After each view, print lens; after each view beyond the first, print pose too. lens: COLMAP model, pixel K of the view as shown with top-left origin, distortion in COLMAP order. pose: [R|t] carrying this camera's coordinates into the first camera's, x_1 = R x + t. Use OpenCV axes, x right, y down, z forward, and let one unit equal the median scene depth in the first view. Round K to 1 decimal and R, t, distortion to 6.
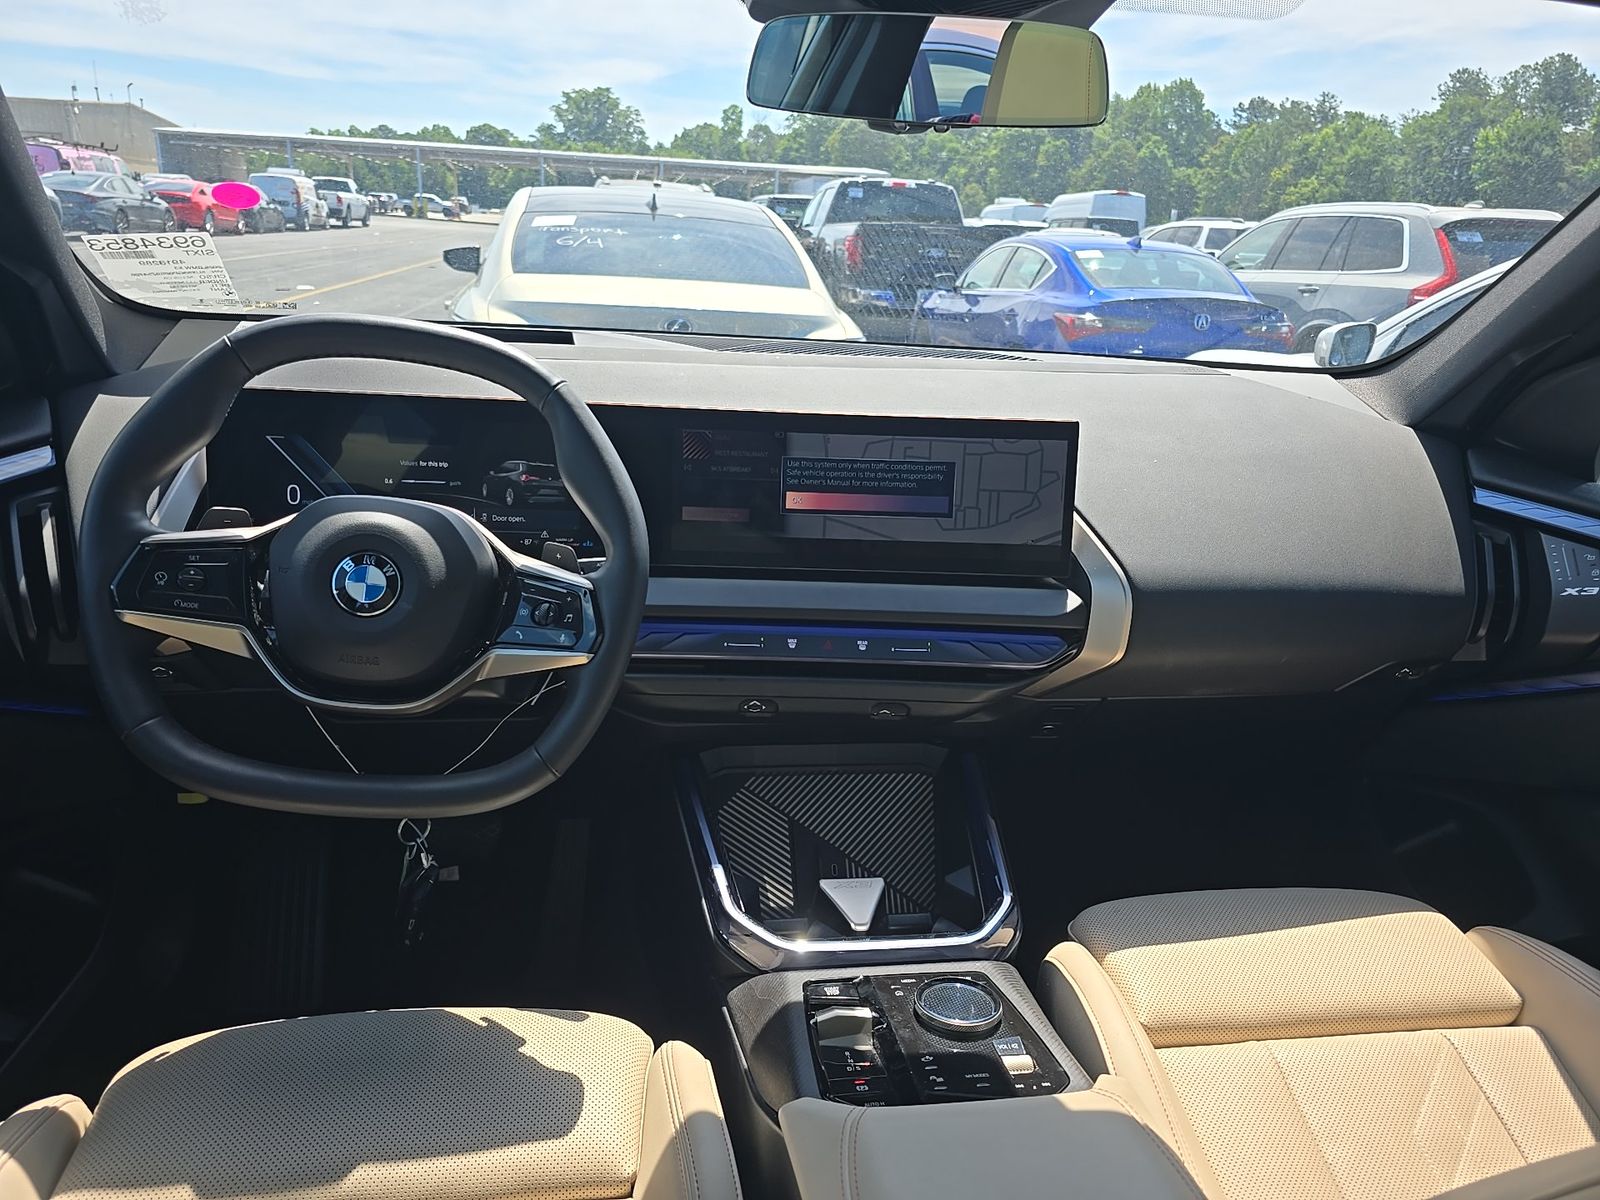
lens RADIAL K [[1065.0, 0, 800.0], [0, 1065.0, 600.0], [0, 0, 1]] dist [0.005589, 0.001791]
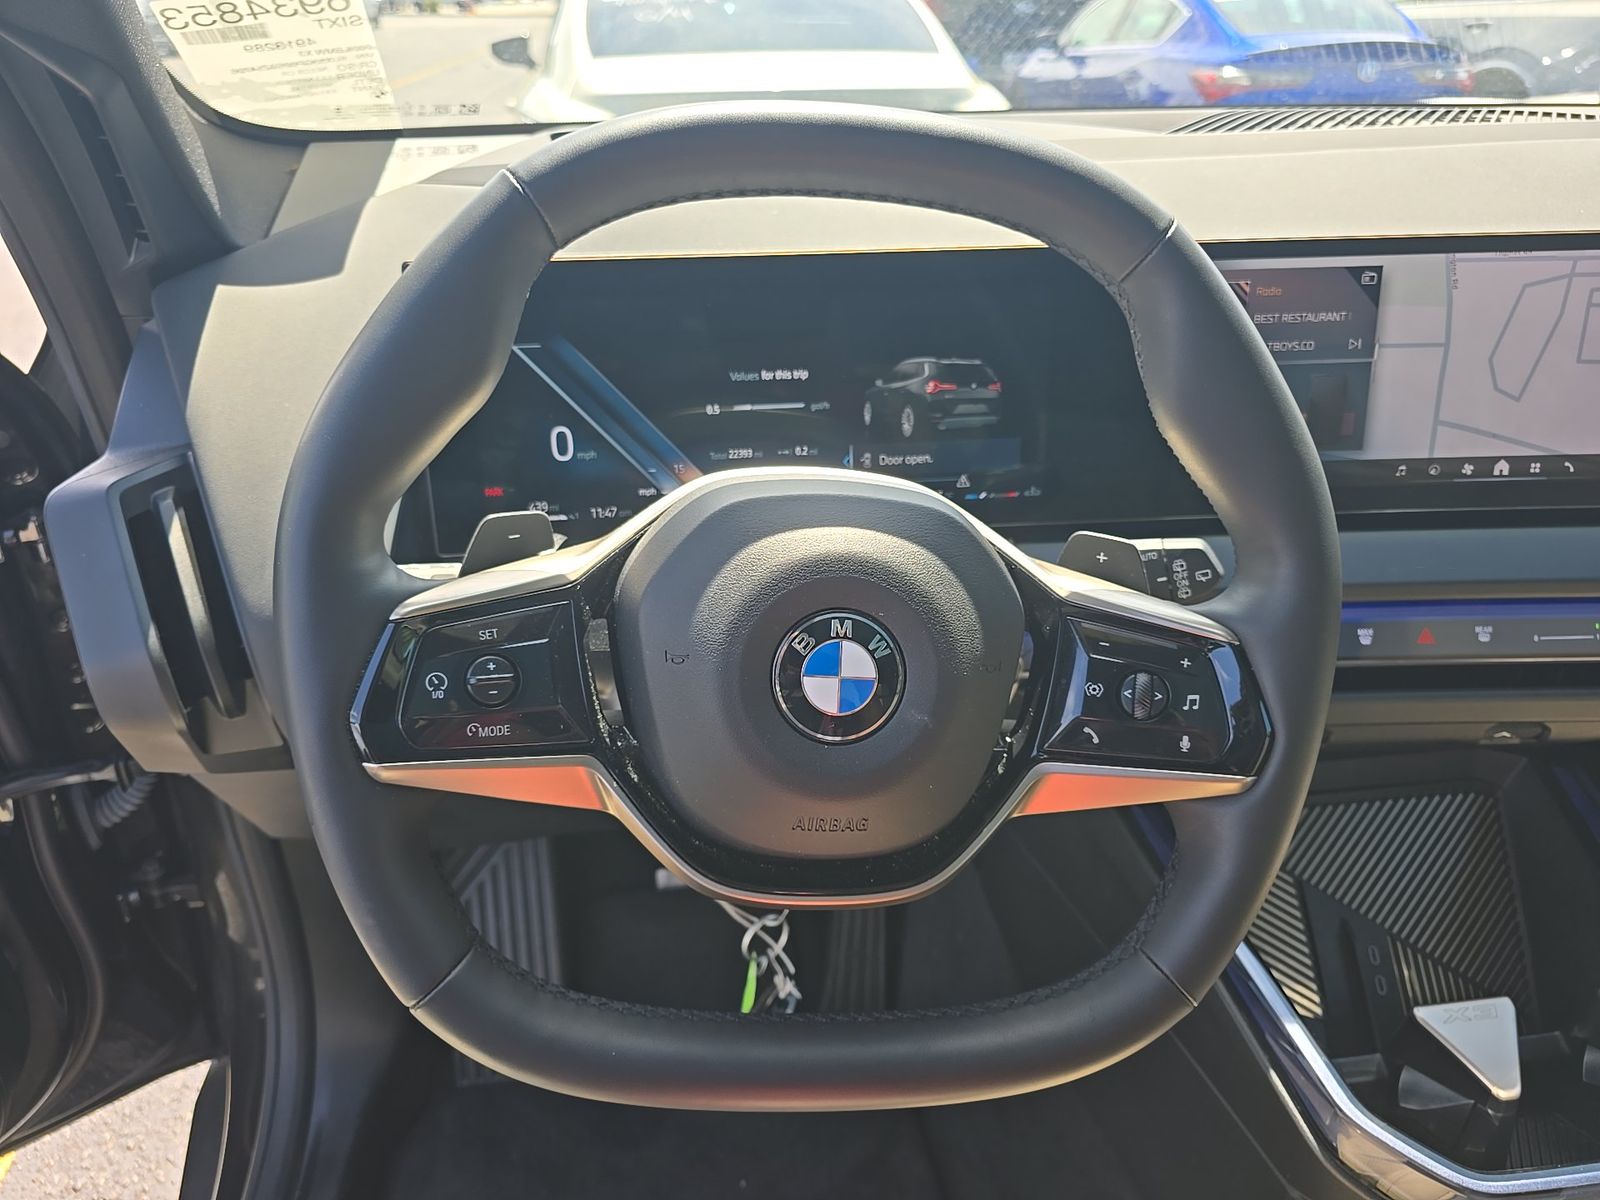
lens RADIAL K [[1100.7, 0, 800.0], [0, 1100.7, 600.0], [0, 0, 1]] dist [-0.001247, -0.008317]
pose [[0.997129, -0.041039, -0.063638, -0.297172], [0.051053, 0.985019, 0.164713, -0.102942], [0.055925, -0.167489, 0.984286, 0.382472]]
